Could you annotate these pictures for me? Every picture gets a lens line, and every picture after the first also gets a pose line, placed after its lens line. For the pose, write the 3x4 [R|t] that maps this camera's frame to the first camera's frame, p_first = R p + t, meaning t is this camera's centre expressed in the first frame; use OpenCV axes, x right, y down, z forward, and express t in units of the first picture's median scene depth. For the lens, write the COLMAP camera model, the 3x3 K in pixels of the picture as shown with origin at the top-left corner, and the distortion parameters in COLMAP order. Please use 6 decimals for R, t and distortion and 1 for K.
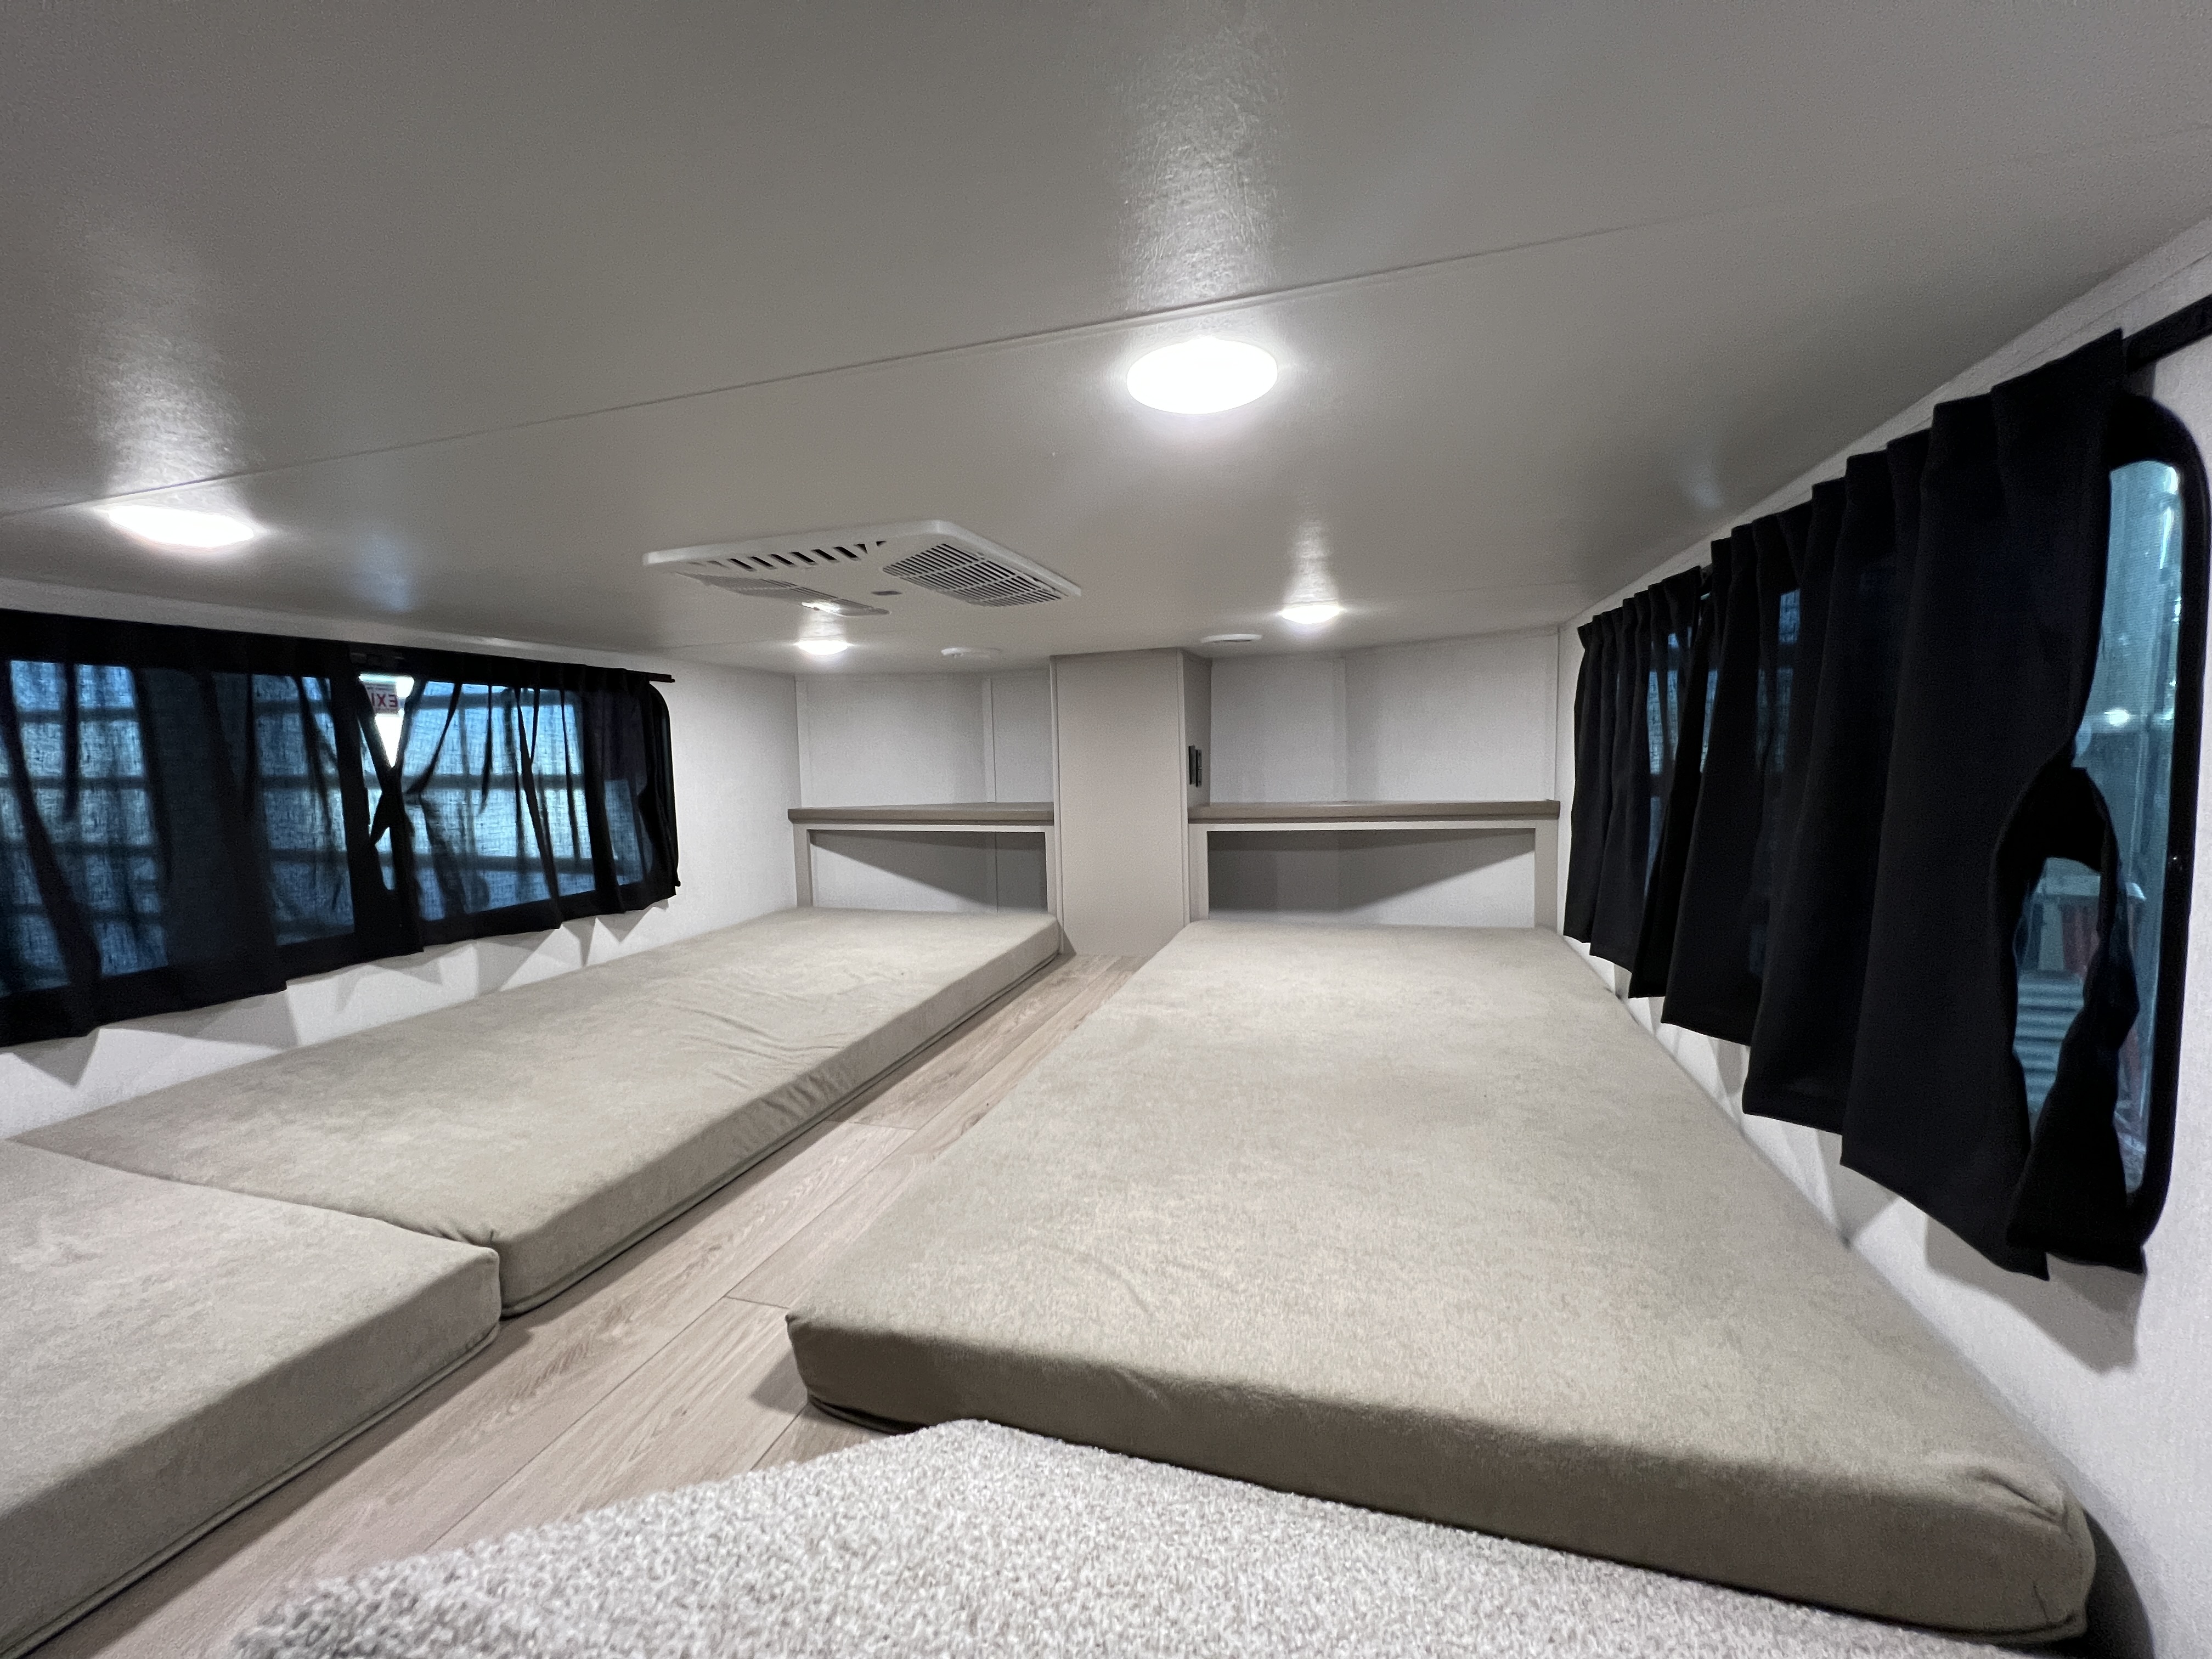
lens RADIAL K [[879.4, 0, 1106.1], [0, 879.4, 825.8], [0, 0, 1]] dist [-0.002825, 0.000114]
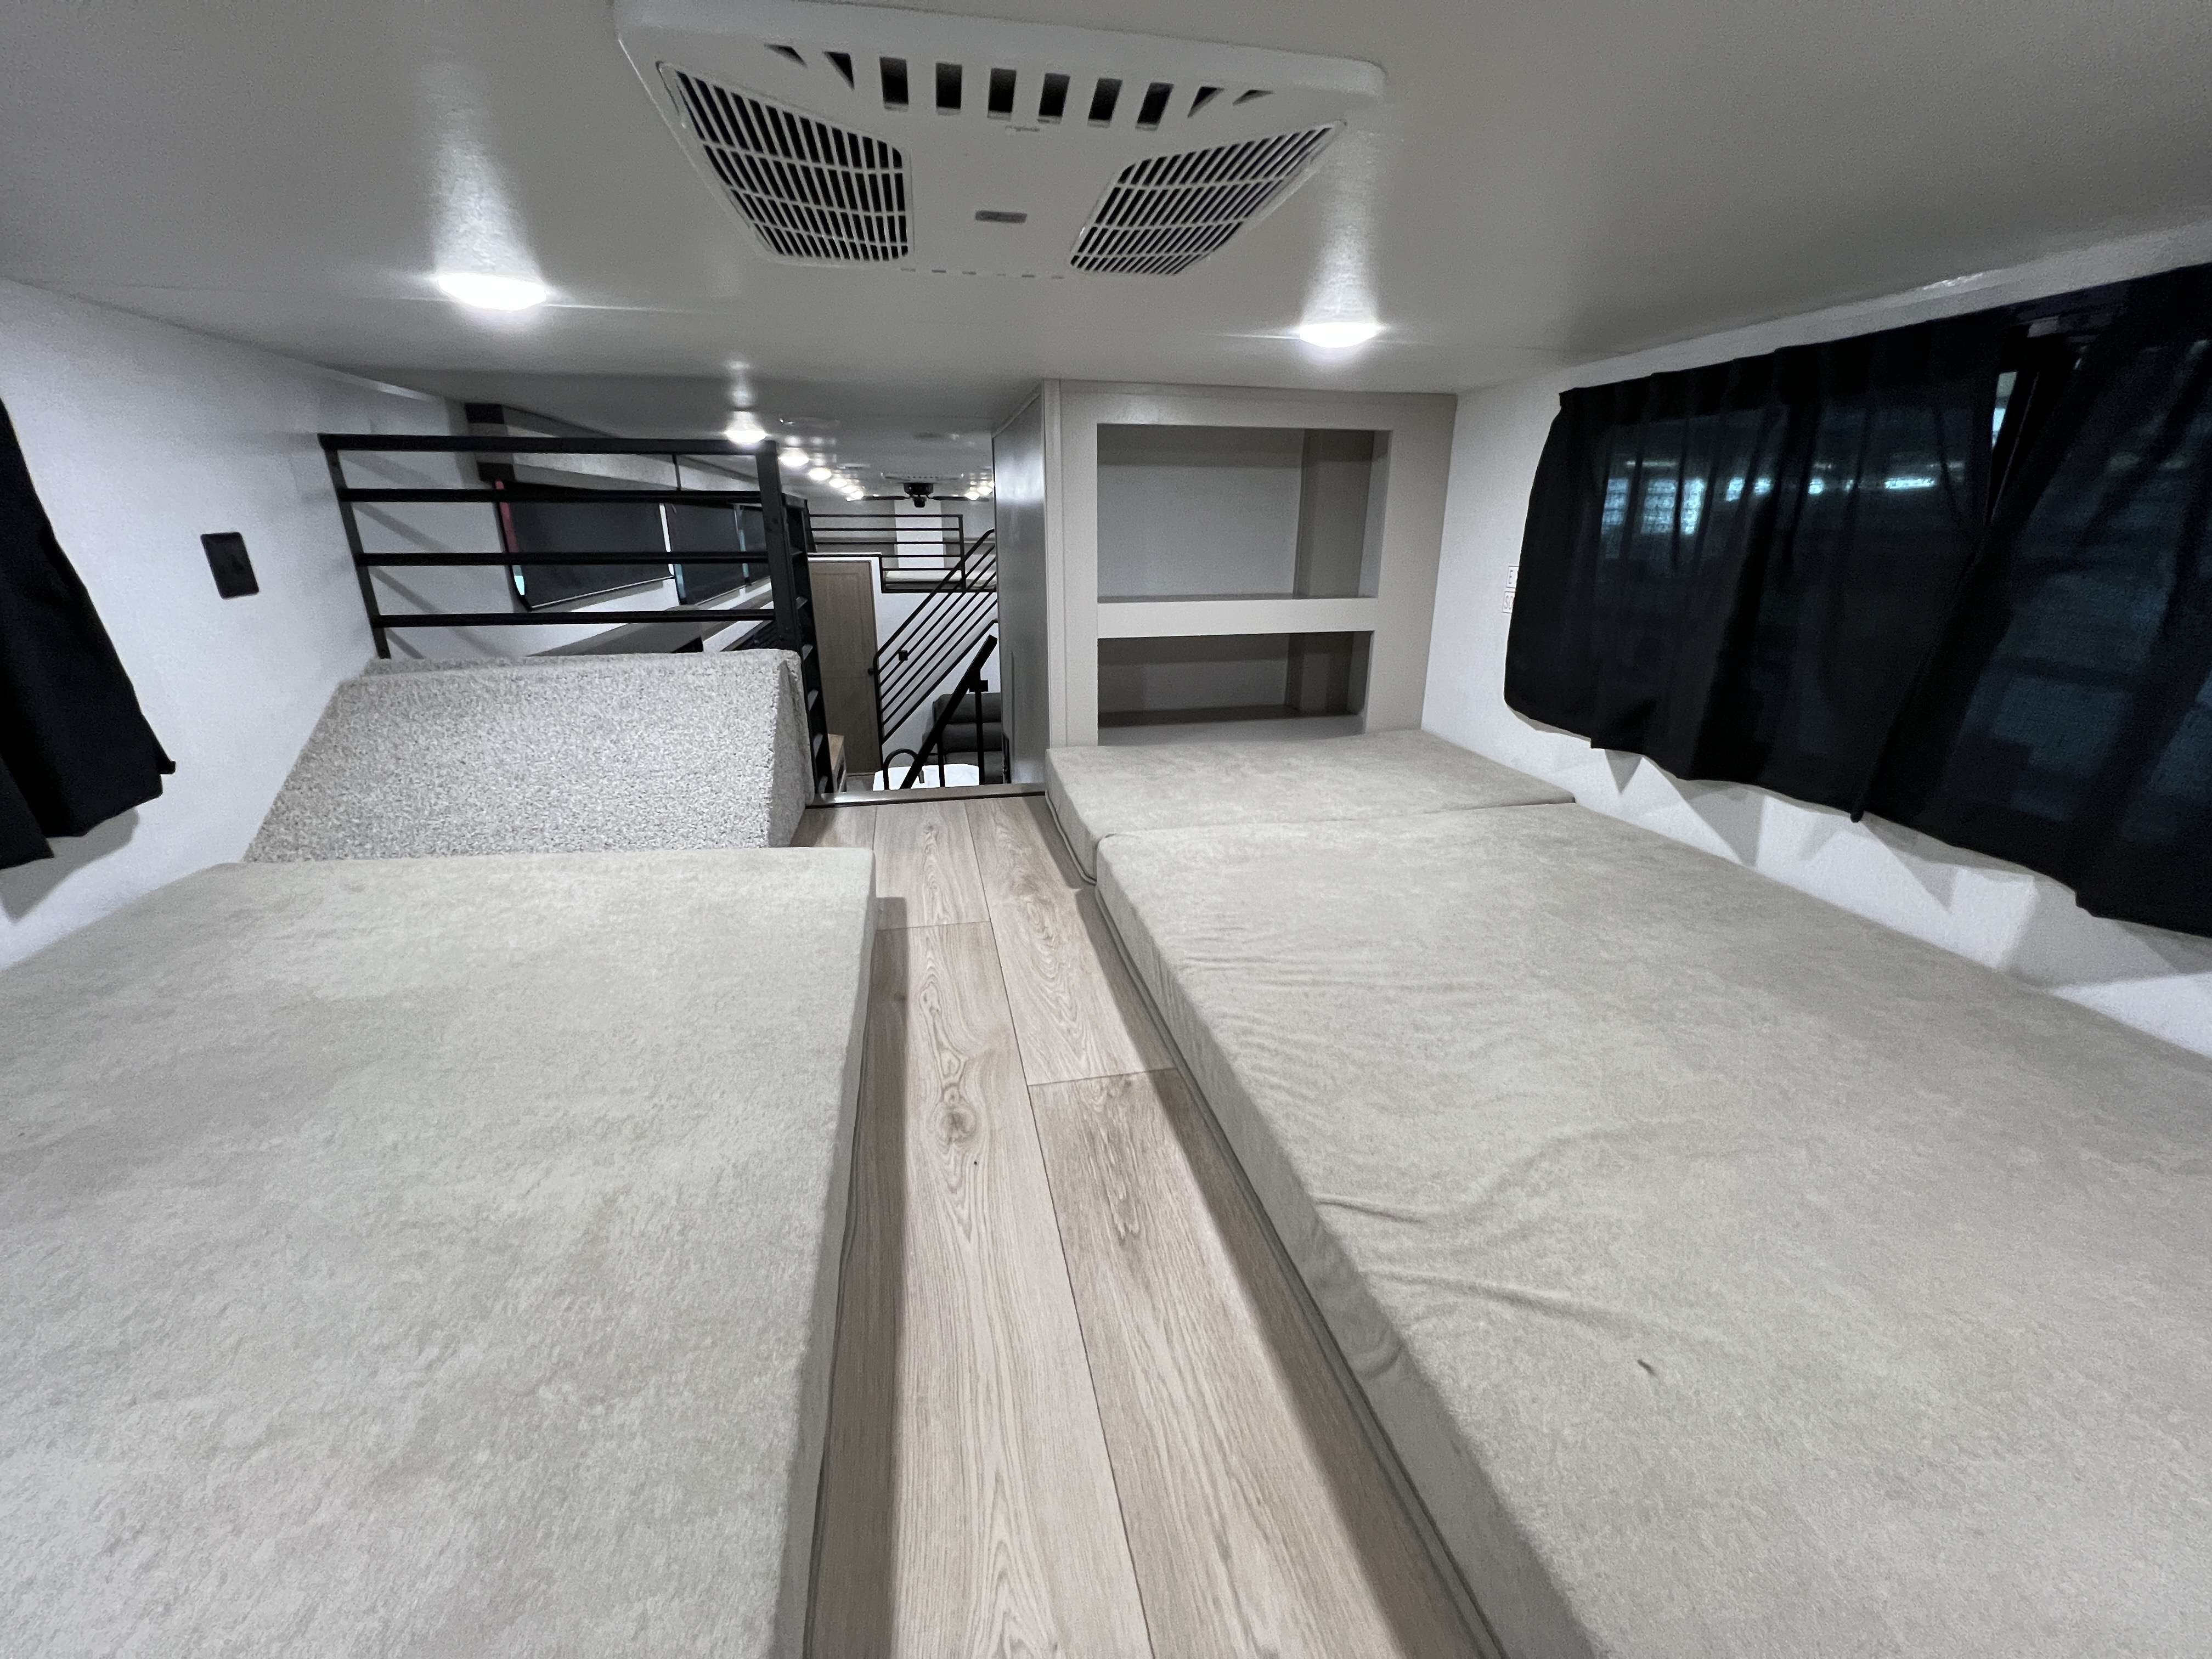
lens RADIAL K [[879.4, 0, 1091.3], [0, 879.4, 839.0], [0, 0, 1]] dist [-0.002825, 0.000114]
pose [[-0.877432, 0.180144, -0.444592, 0.015796], [-0.027620, 0.906300, 0.421732, -0.121828], [0.478906, 0.382321, -0.790240, 1.449732]]
